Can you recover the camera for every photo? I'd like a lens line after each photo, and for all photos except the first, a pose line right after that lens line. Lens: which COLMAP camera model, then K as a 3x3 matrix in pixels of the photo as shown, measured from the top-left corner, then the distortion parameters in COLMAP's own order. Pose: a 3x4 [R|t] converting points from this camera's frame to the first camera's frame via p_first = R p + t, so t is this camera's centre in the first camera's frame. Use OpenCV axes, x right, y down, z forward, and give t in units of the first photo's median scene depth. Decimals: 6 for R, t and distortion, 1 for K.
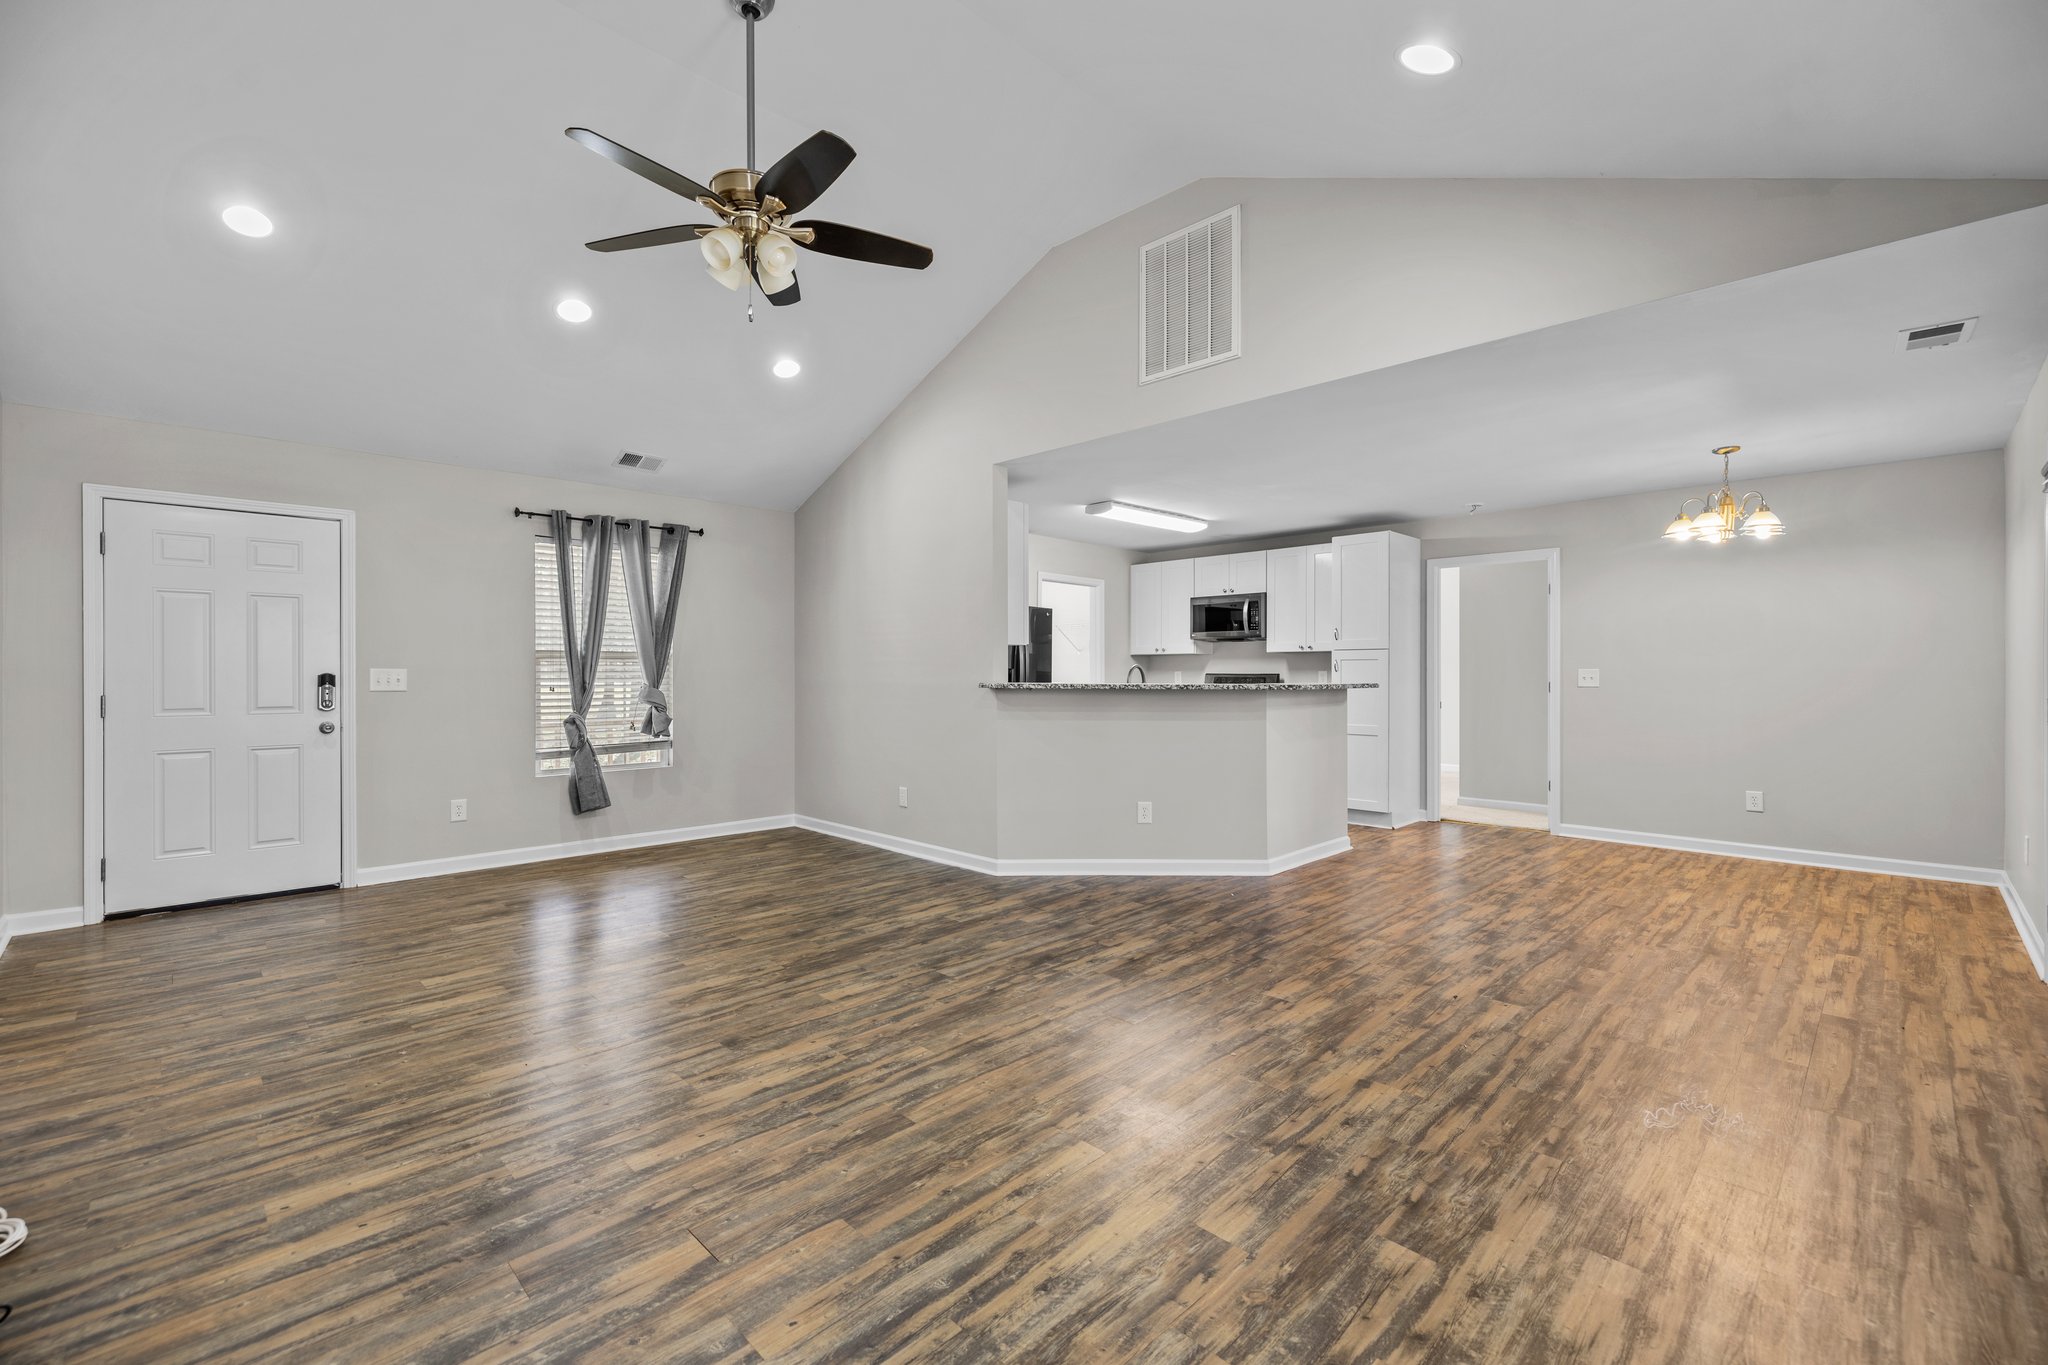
lens RADIAL K [[863.3, 0, 1021.6], [0, 863.3, 662.3], [0, 0, 1]] dist [-0.000669, -0.000345]
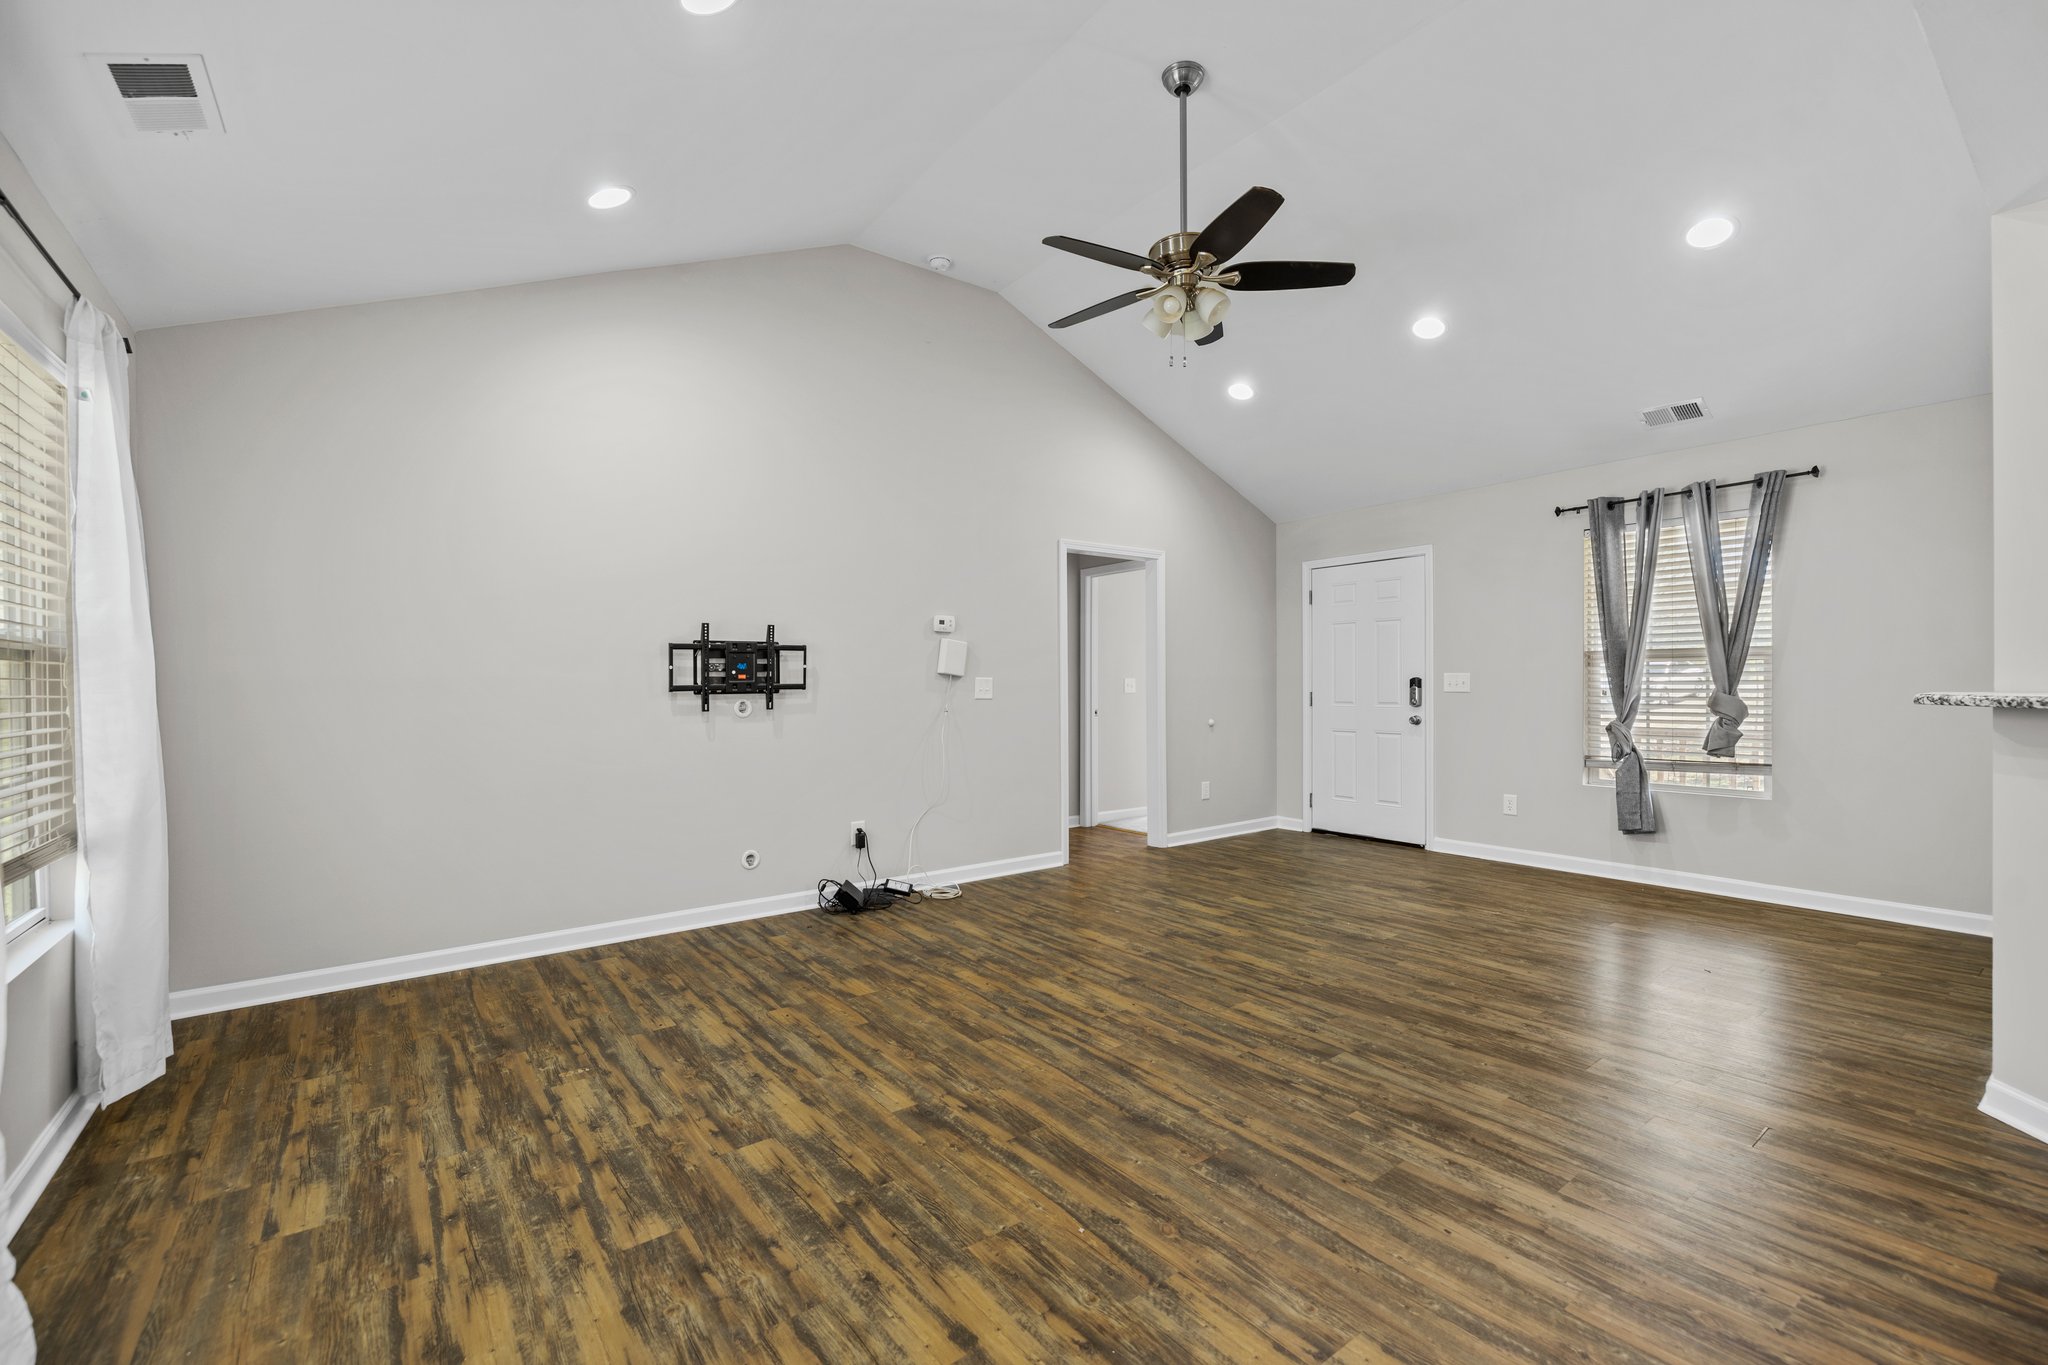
lens RADIAL K [[863.3, 0, 1024.8], [0, 863.3, 687.1], [0, 0, 1]] dist [-0.000669, -0.000345]
pose [[-0.129498, 0.007857, -0.991549, 0.985906], [0.021297, 0.999760, 0.005140, 0.015397], [0.991351, -0.020452, -0.129635, 1.112419]]
